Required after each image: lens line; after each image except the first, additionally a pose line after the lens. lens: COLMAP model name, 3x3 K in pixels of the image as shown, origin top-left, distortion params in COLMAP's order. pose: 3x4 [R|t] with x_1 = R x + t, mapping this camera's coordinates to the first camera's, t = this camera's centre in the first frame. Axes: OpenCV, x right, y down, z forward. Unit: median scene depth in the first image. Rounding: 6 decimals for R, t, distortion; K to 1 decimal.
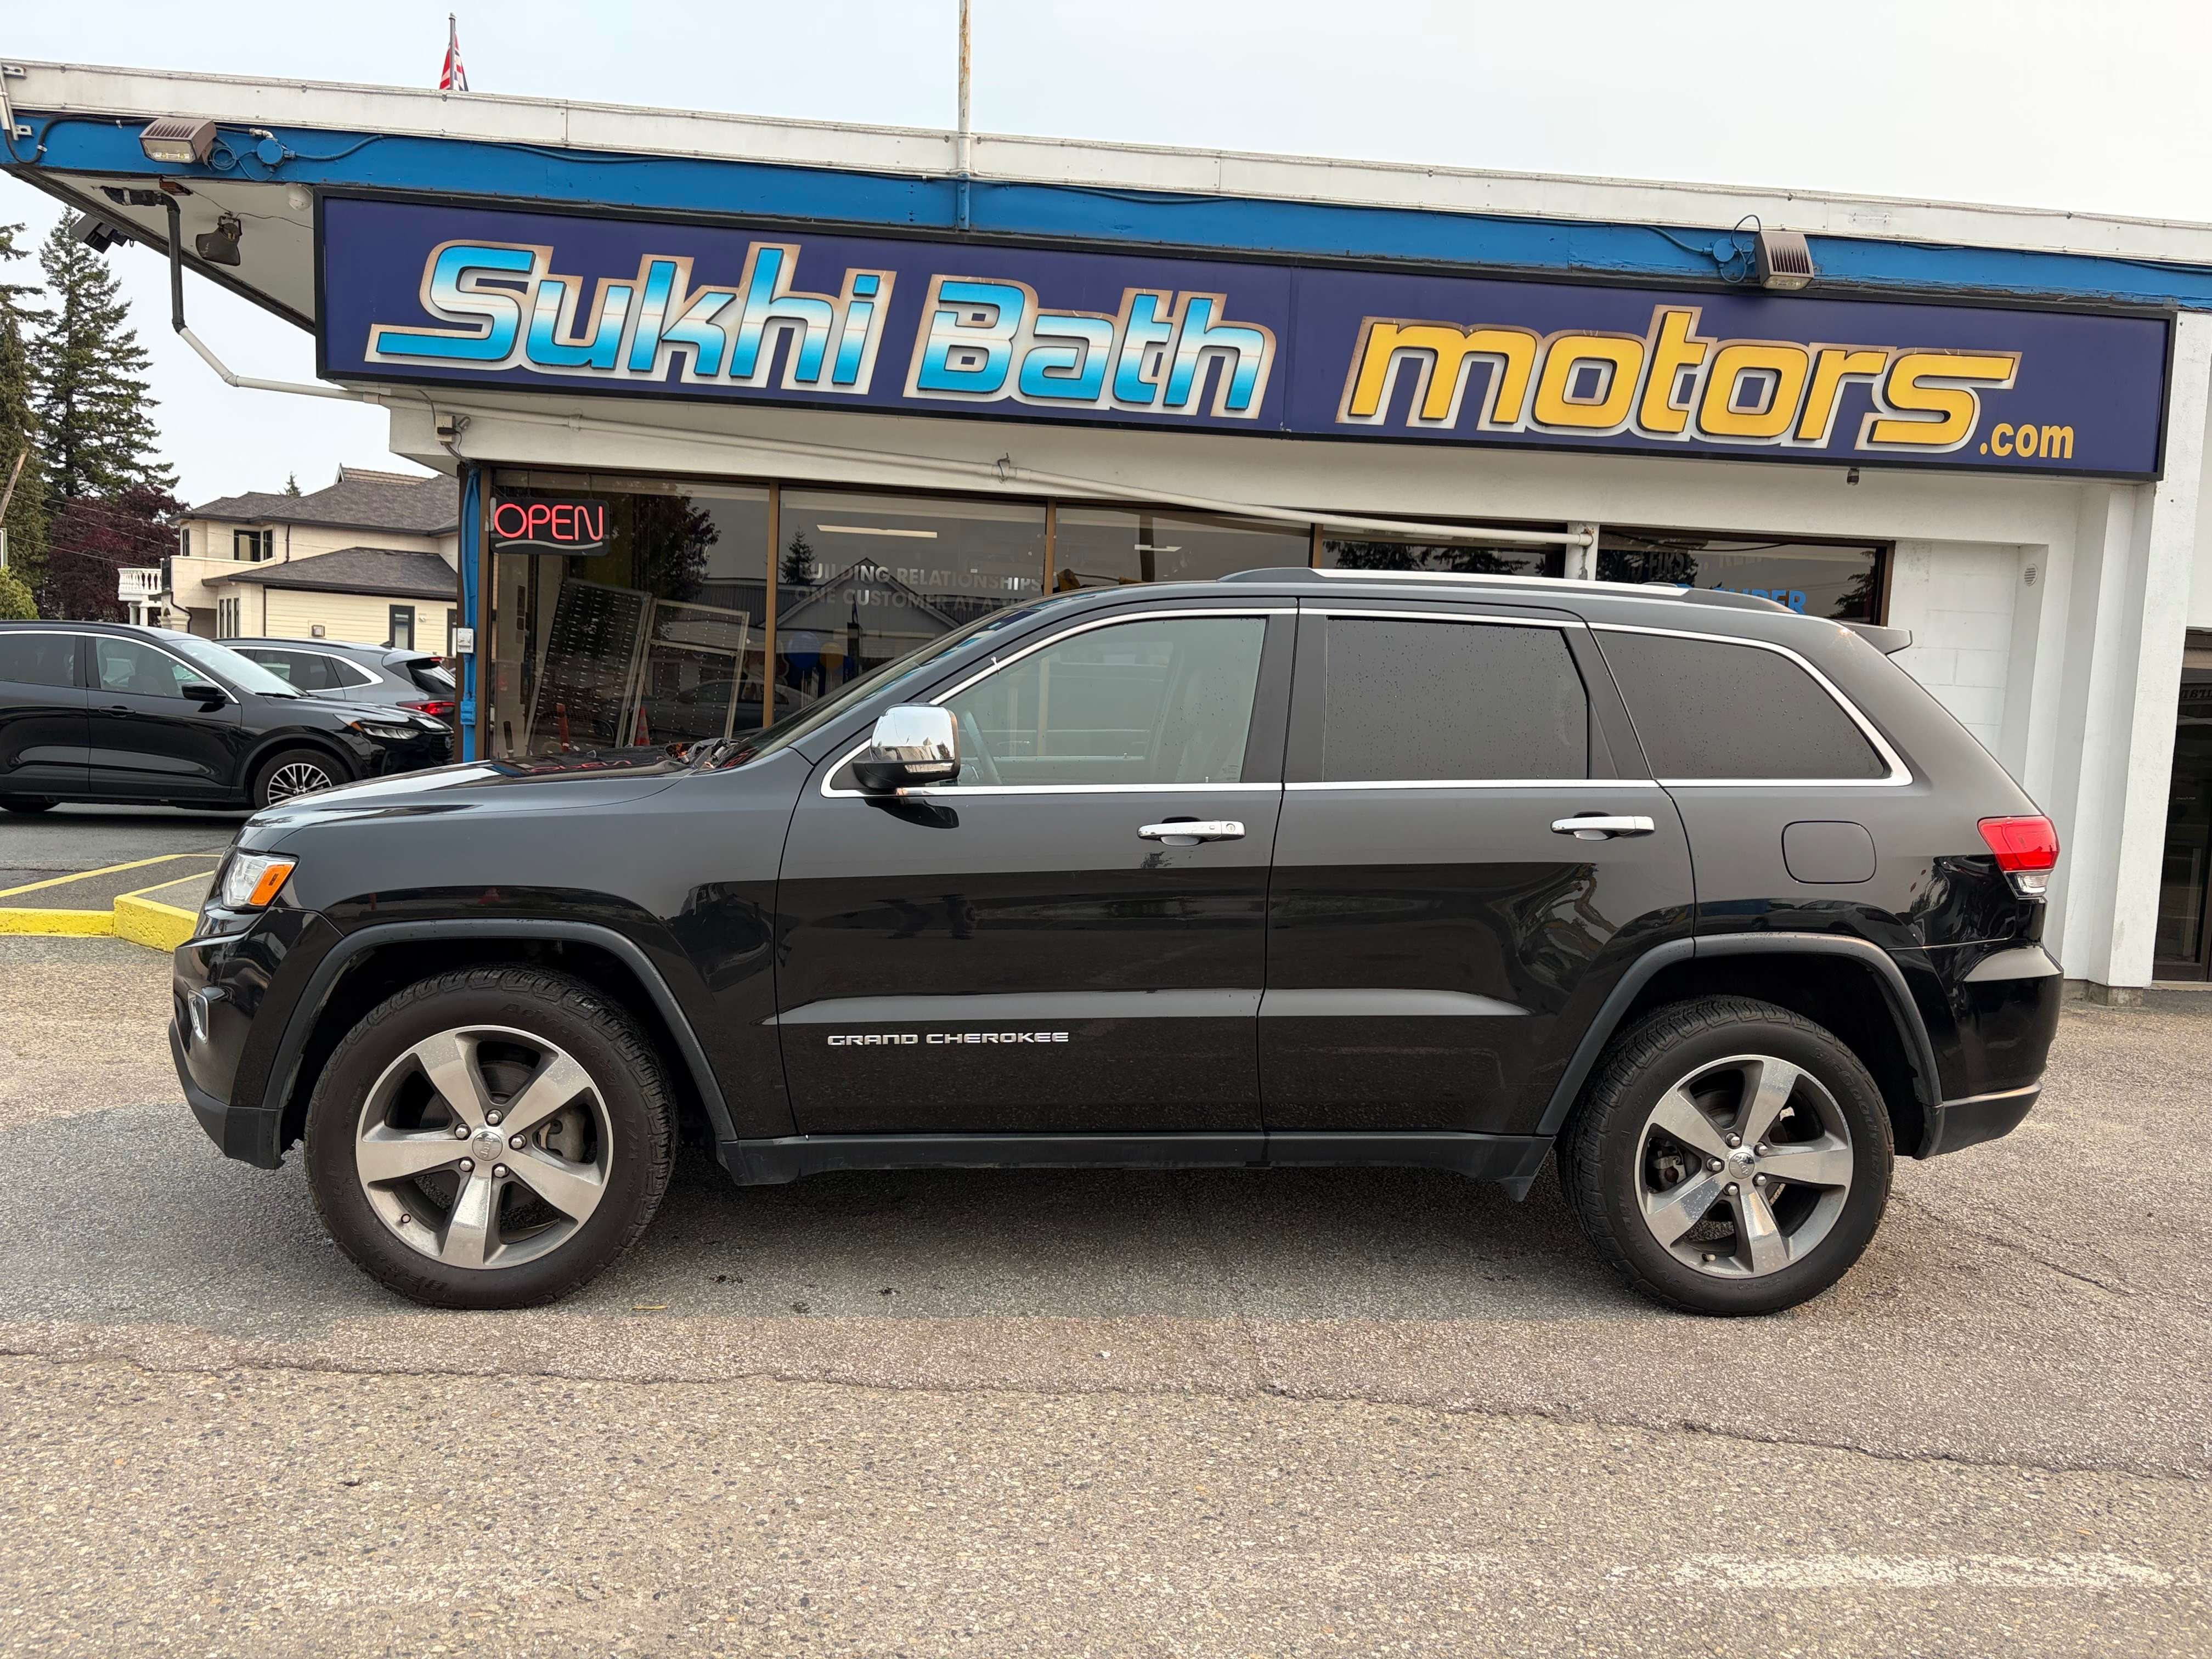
lens RADIAL K [[1750.1, 0, 1160.1], [0, 1750.1, 835.0], [0, 0, 1]] dist [0.025485, 0.003746]
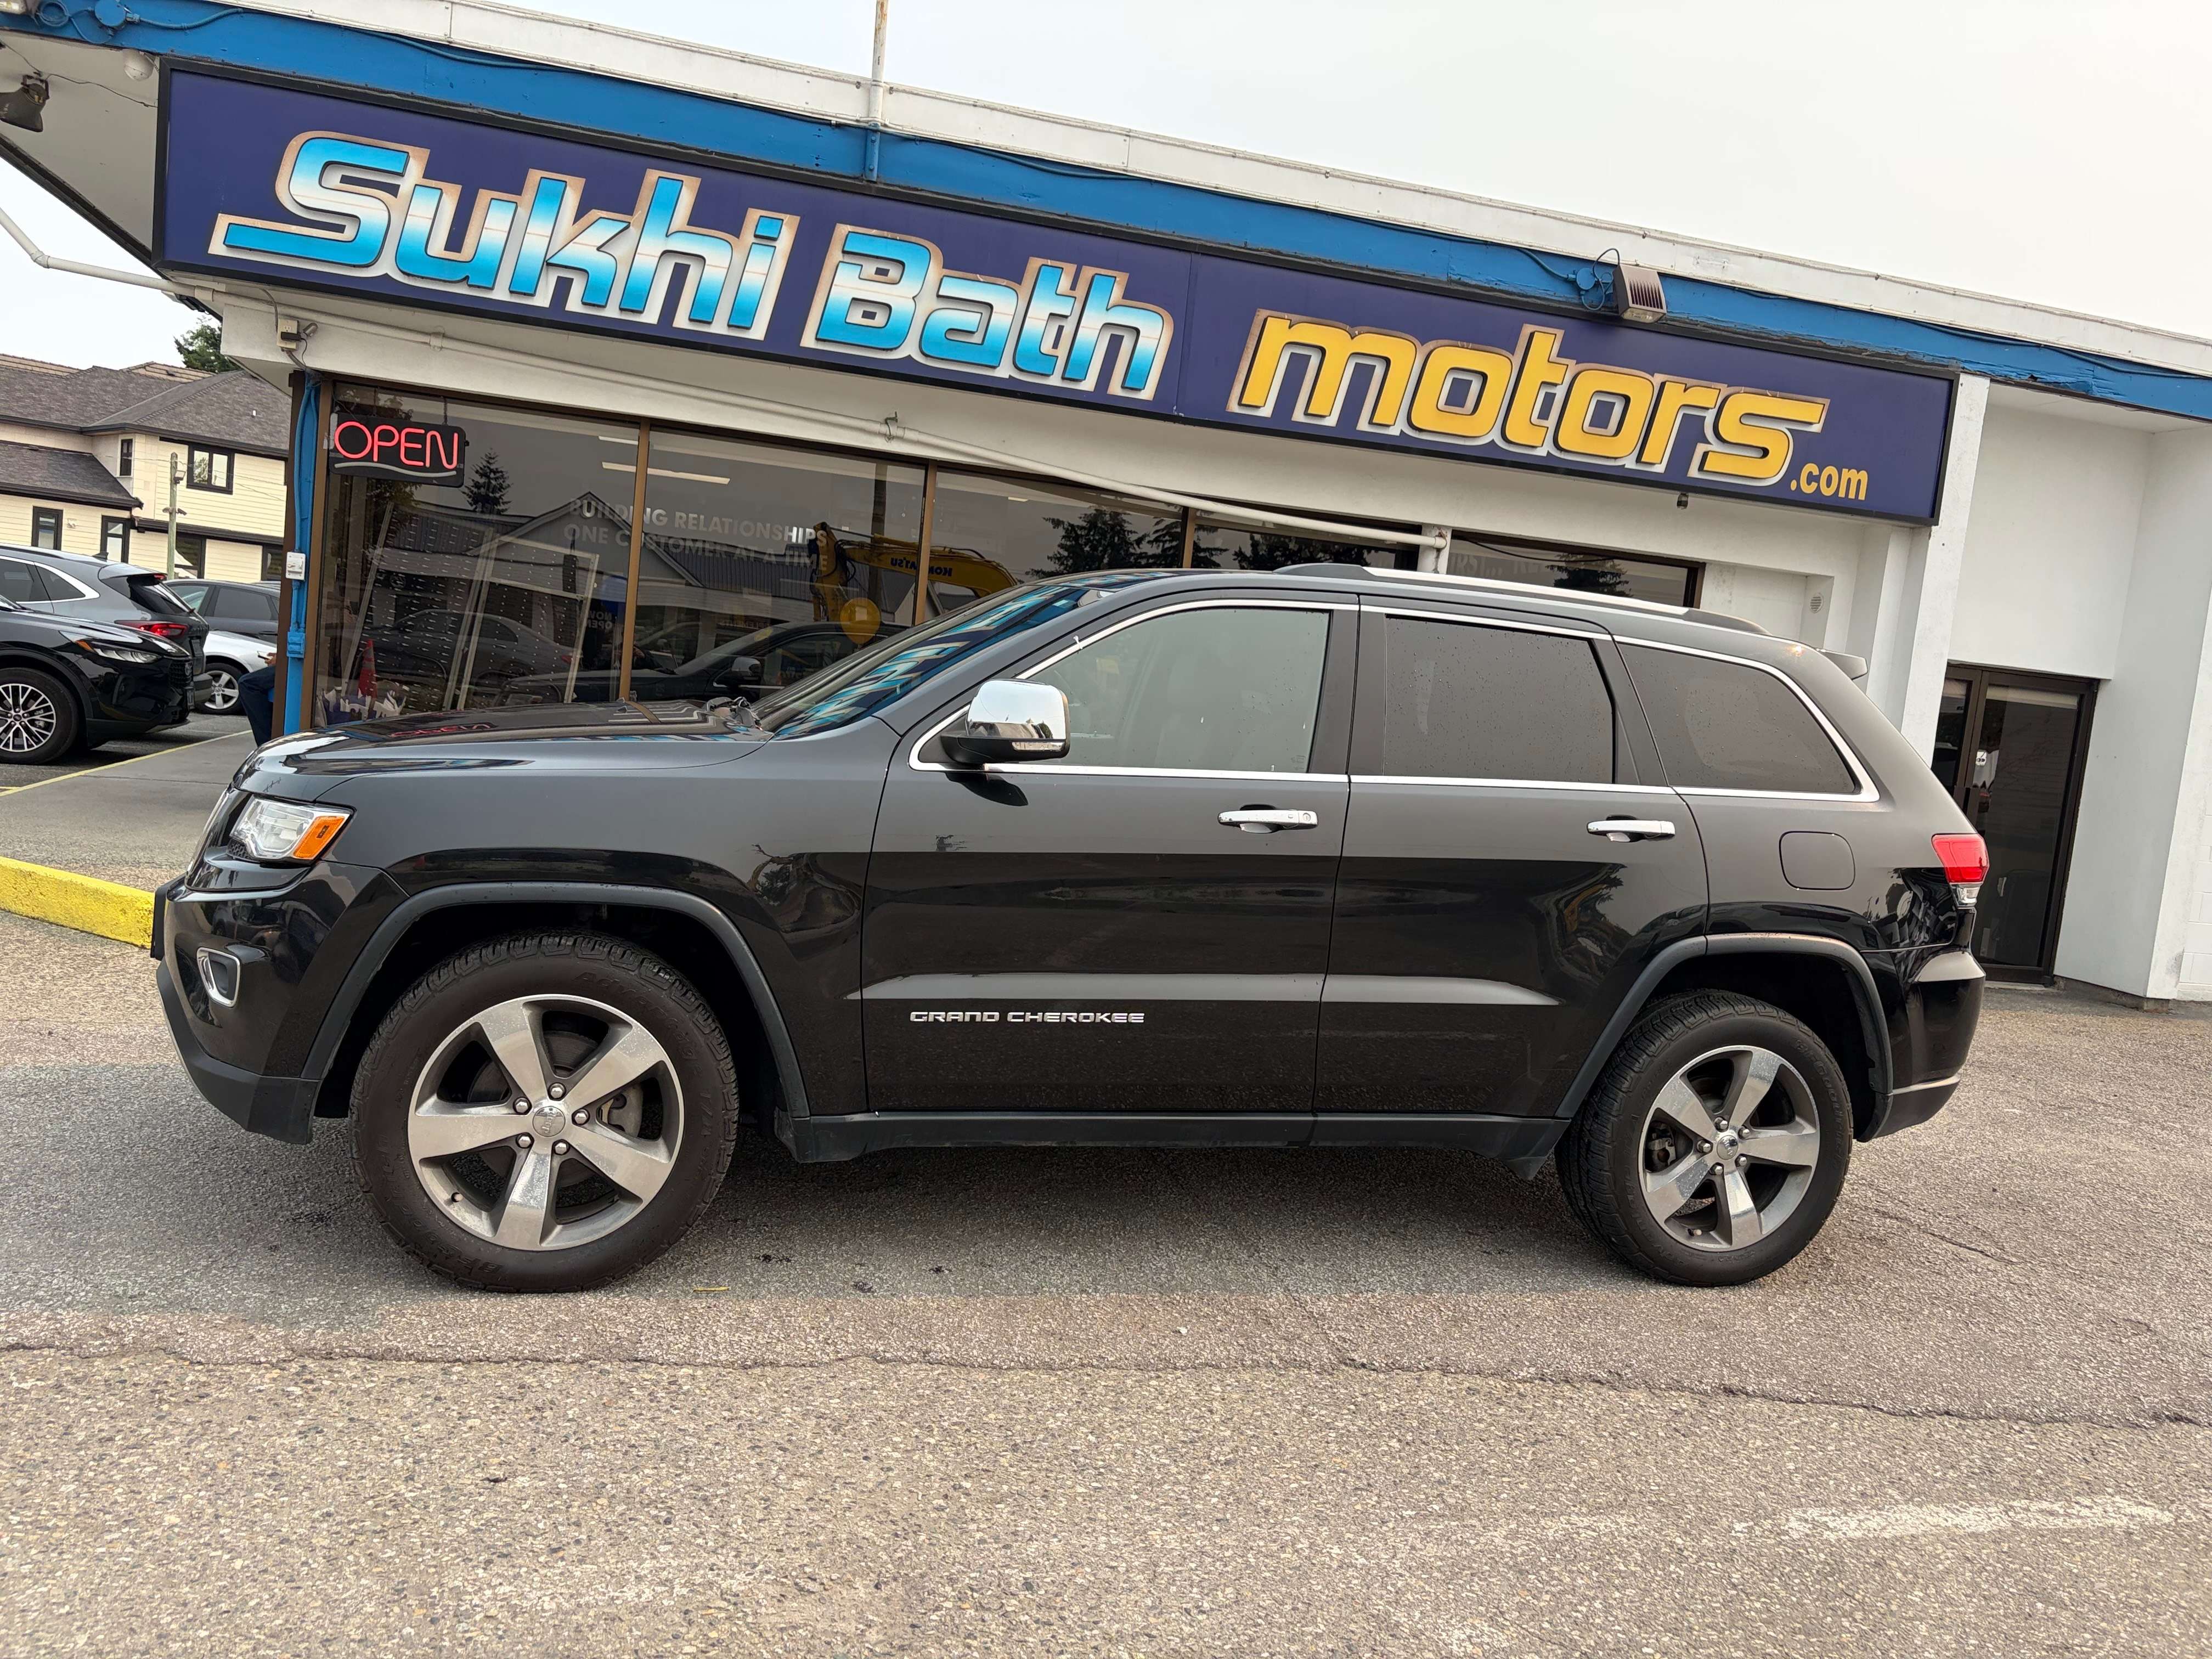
lens RADIAL K [[1746.5, 0, 1106.0], [0, 1746.5, 829.5], [0, 0, 1]] dist [0.025757, 0.005729]
pose [[0.981084, 0.039347, 0.189540, -0.255435], [-0.042738, 0.998990, 0.013839, -0.005696], [-0.188804, -0.021678, 0.981775, 0.017533]]
